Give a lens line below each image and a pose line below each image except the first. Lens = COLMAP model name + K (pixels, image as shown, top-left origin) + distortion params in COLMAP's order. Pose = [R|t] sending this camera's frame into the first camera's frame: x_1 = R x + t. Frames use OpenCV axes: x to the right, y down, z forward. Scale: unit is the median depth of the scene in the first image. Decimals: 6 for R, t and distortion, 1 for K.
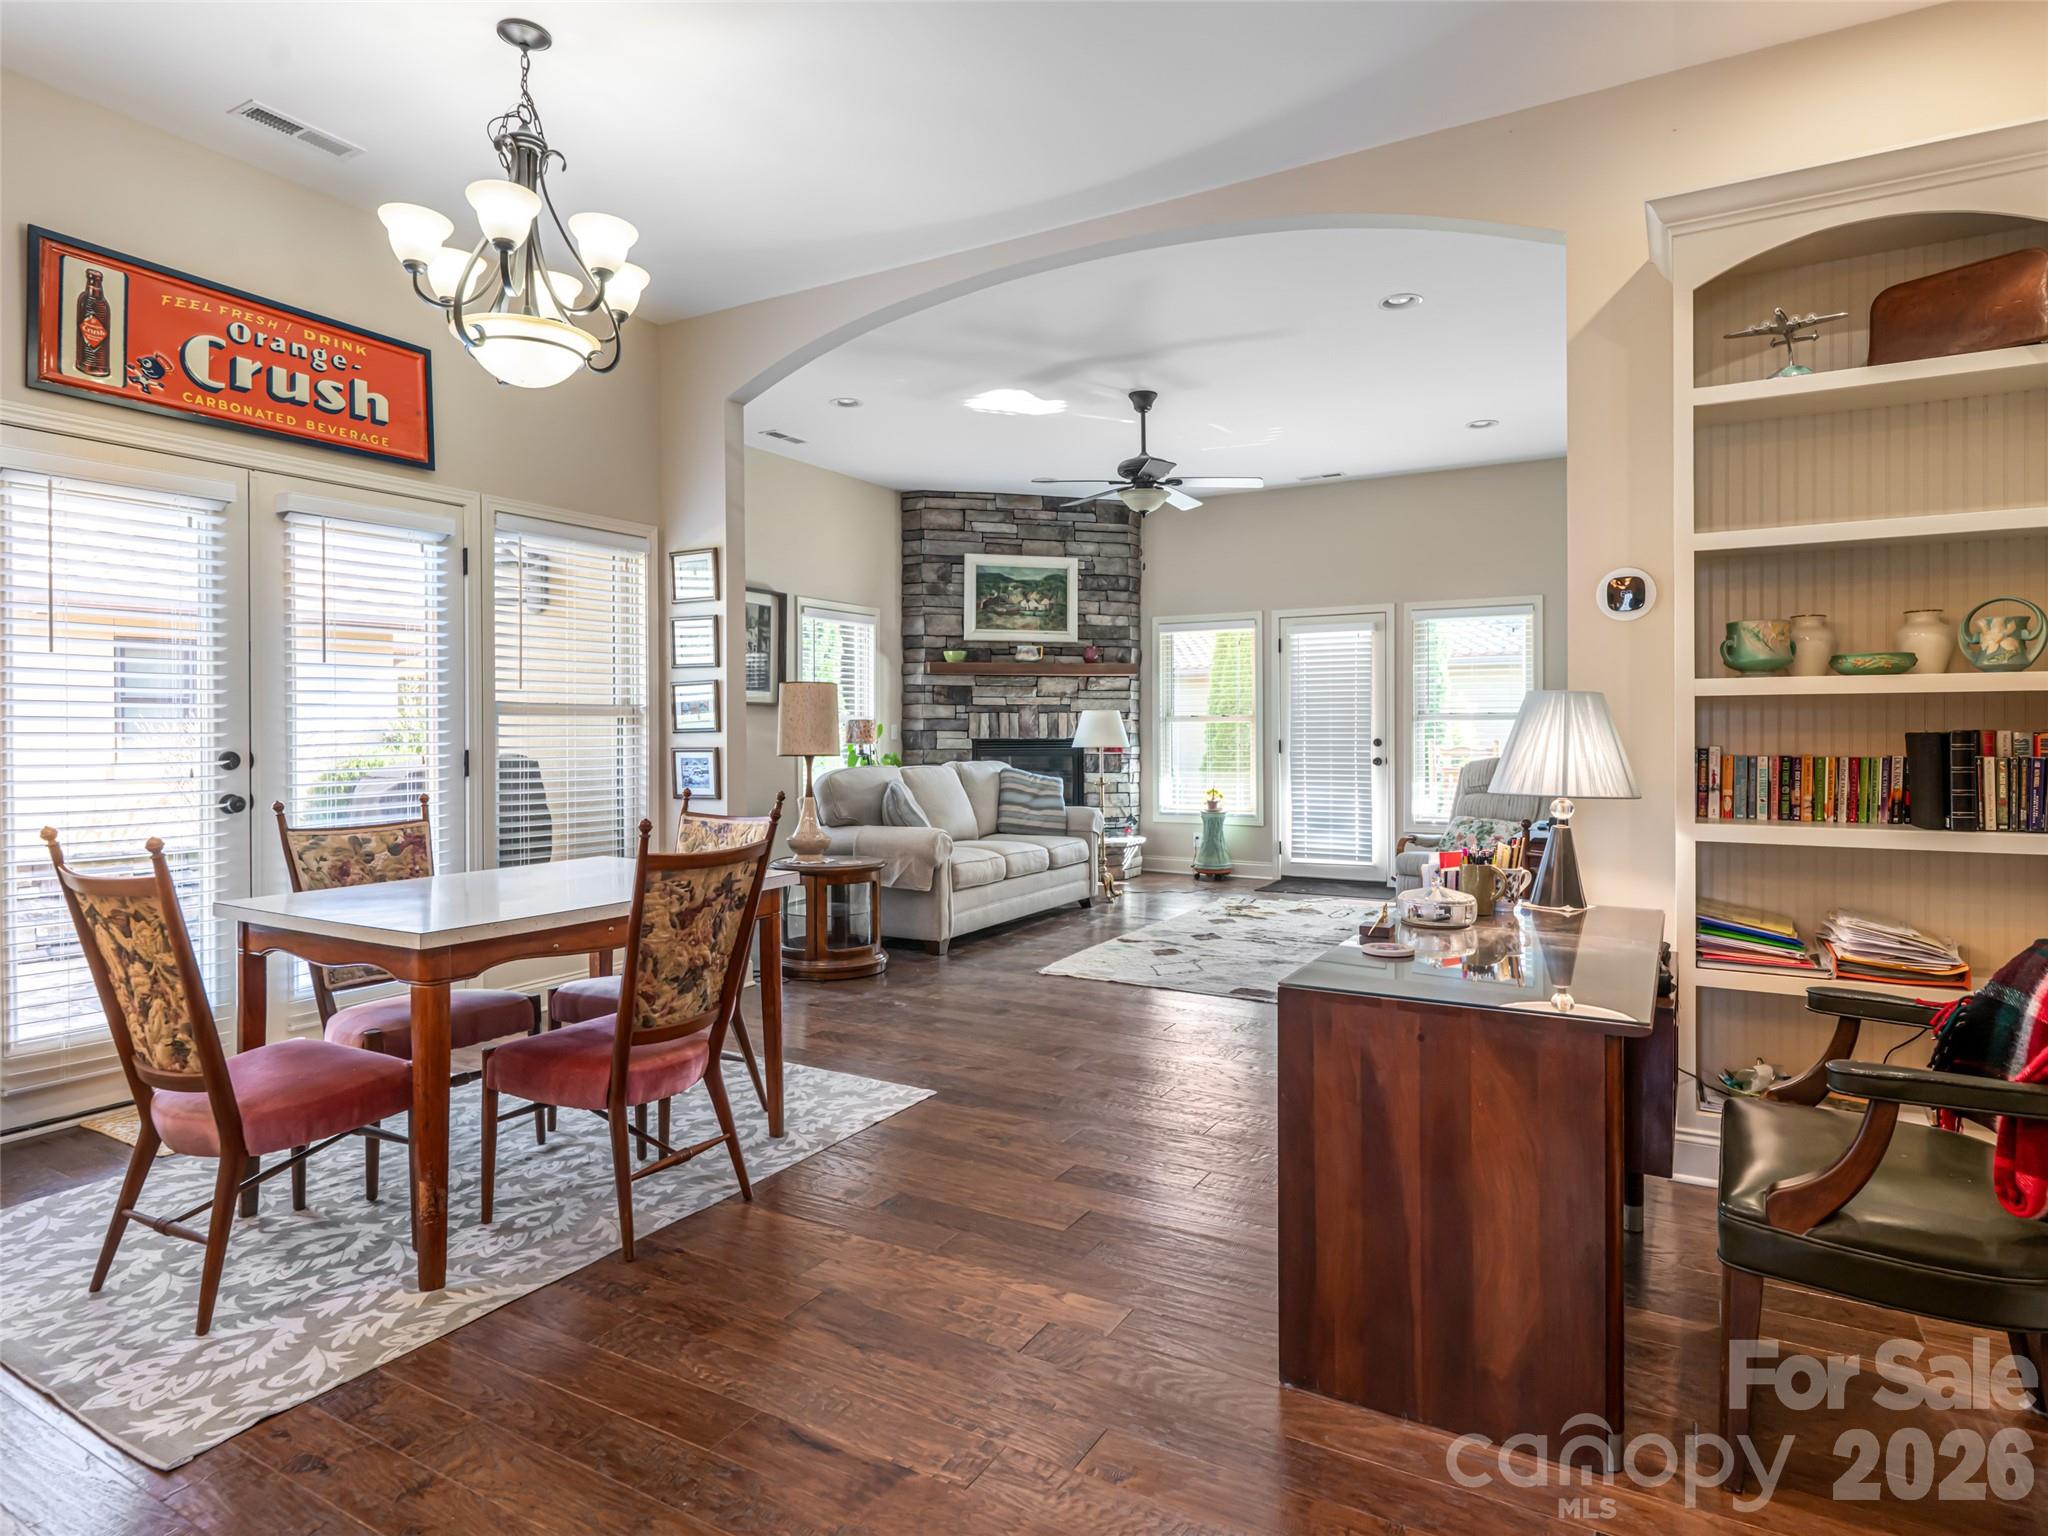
lens RADIAL K [[1133.4, 0, 1022.9], [0, 1133.4, 739.3], [0, 0, 1]] dist [0.007542, 0.000188]
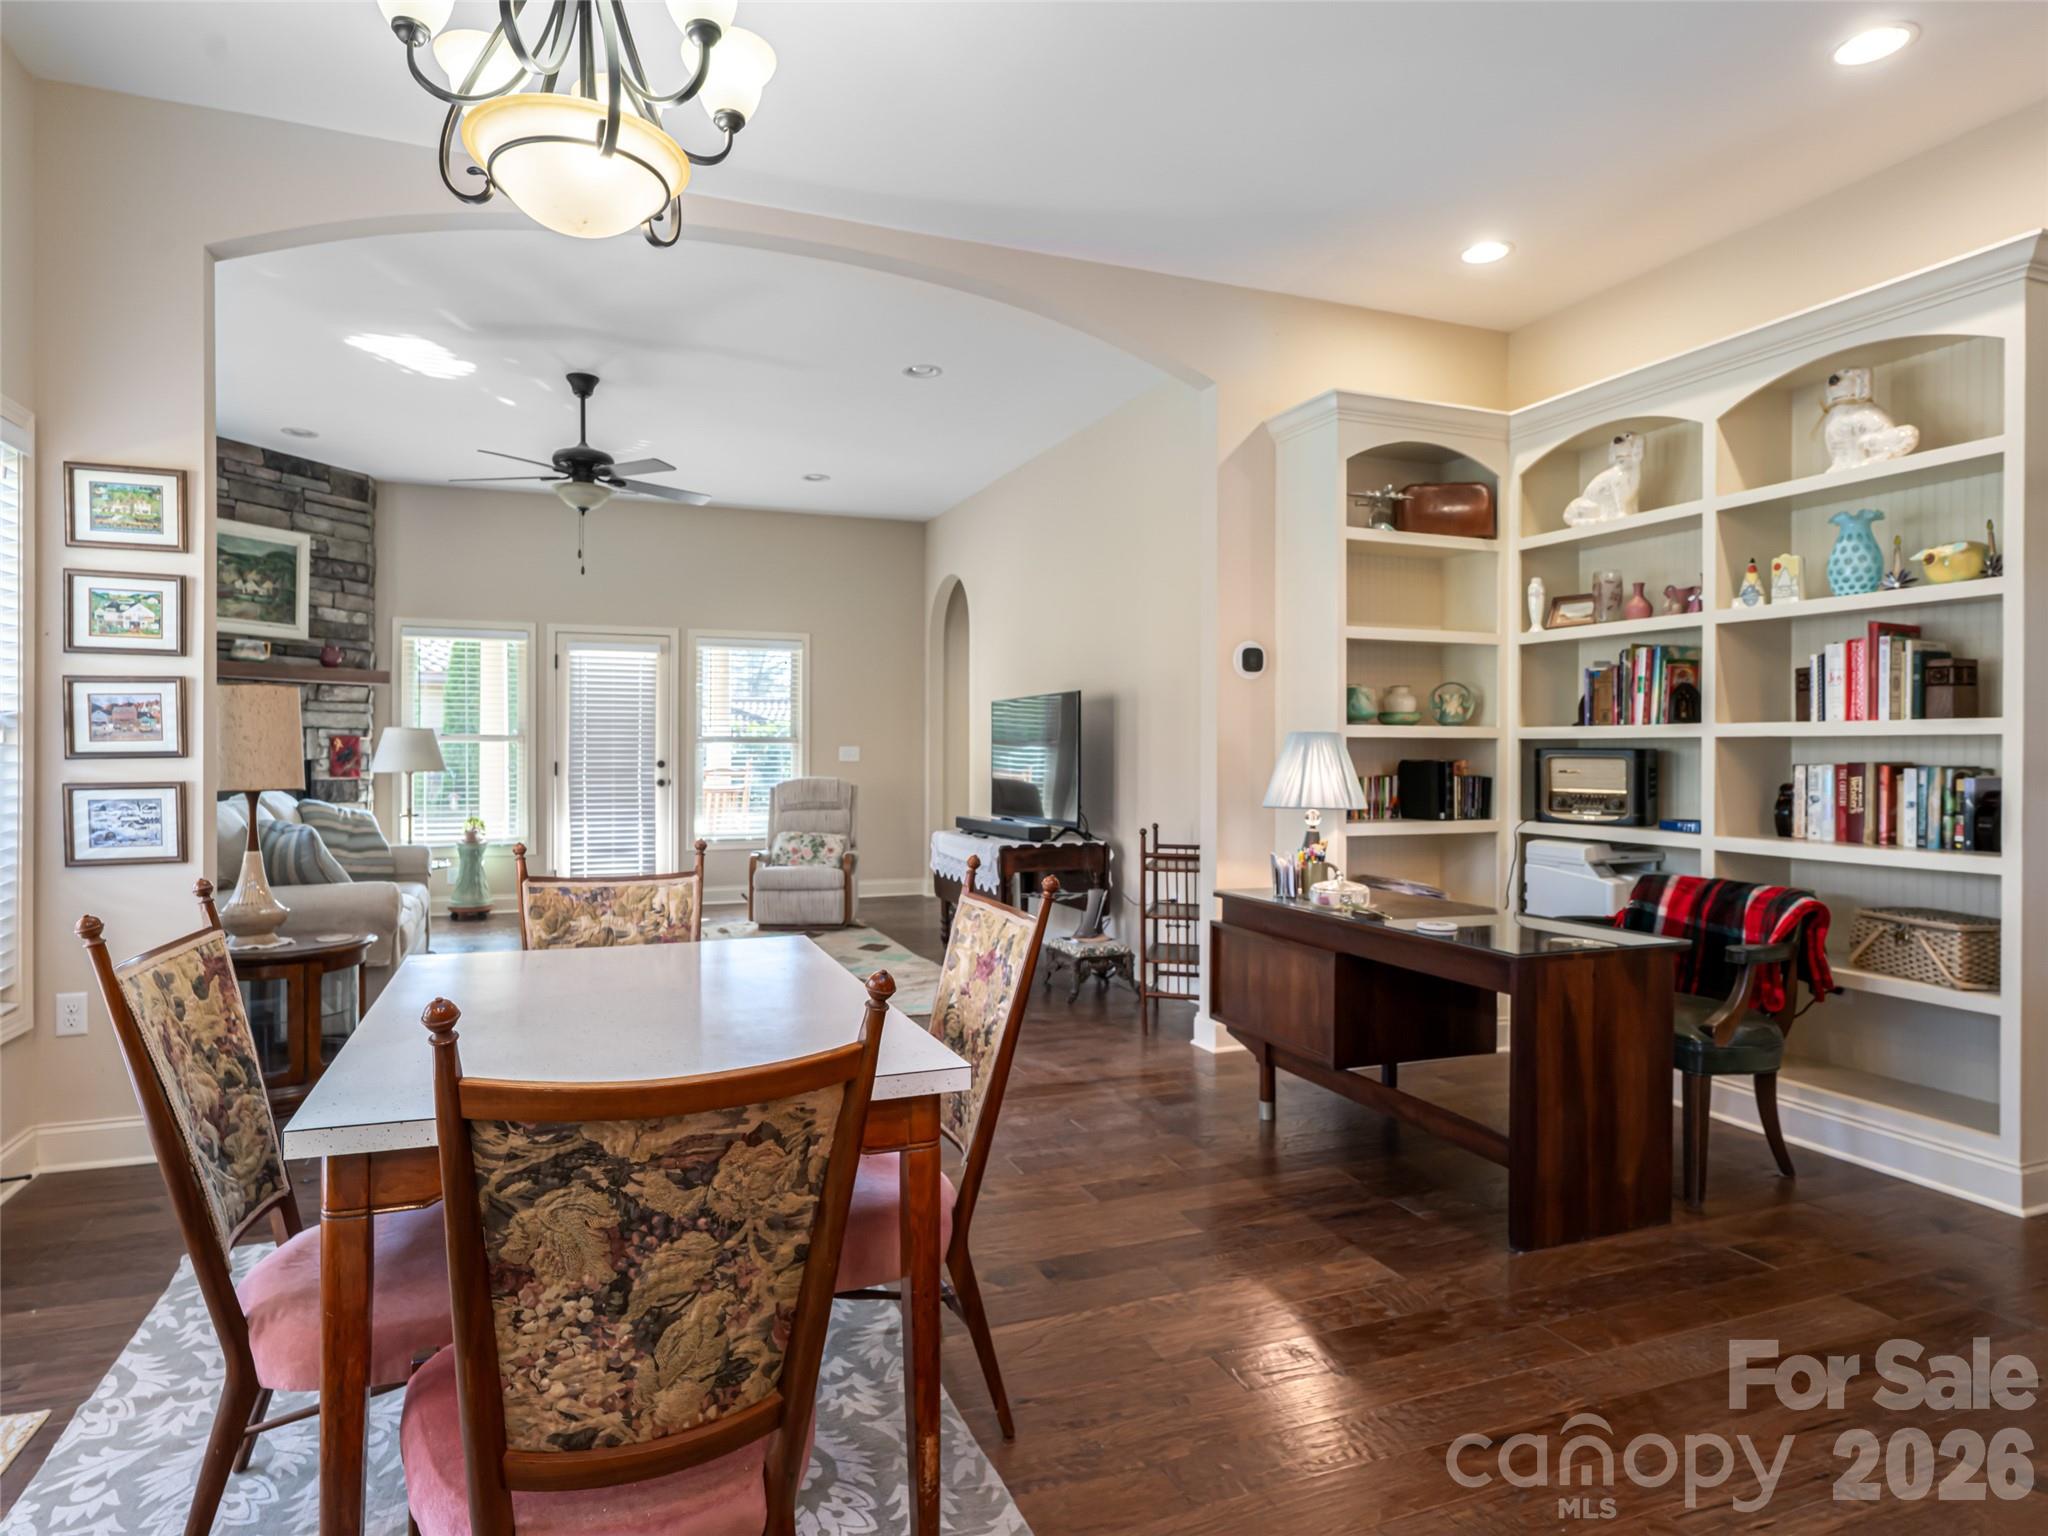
lens RADIAL K [[1121.1, 0, 961.9], [0, 1121.1, 749.1], [0, 0, 1]] dist [0.000936, 0.000096]
pose [[0.644221, 0.004829, 0.764824, -0.263891], [0.000009, 0.999980, -0.006321, -0.004046], [-0.764839, 0.004079, 0.644208, 0.142235]]
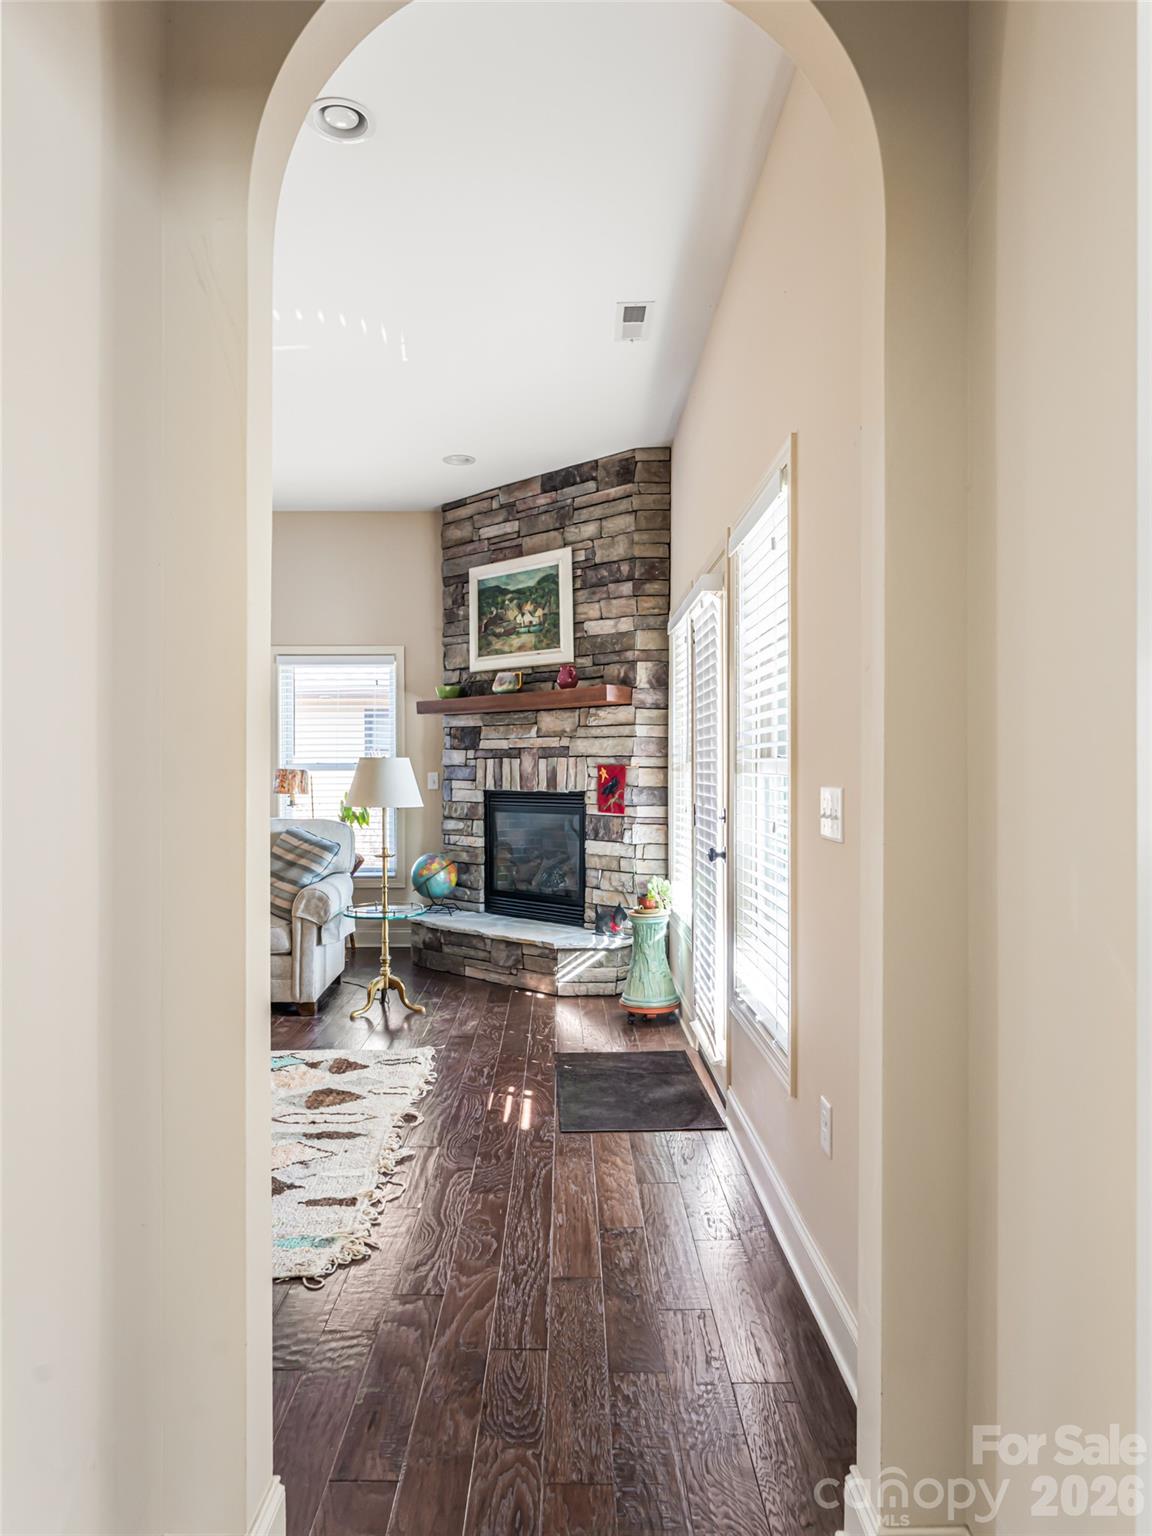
lens RADIAL K [[1013.7, 0, 576.0], [0, 1013.7, 768.0], [0, 0, 1]] dist [-0.007200, -0.001879]
pose [[0.506256, 0.003389, -0.862377, 0.627851], [-0.003767, 0.999991, 0.001718, -0.018082], [0.862375, 0.002379, 0.506264, 0.682448]]
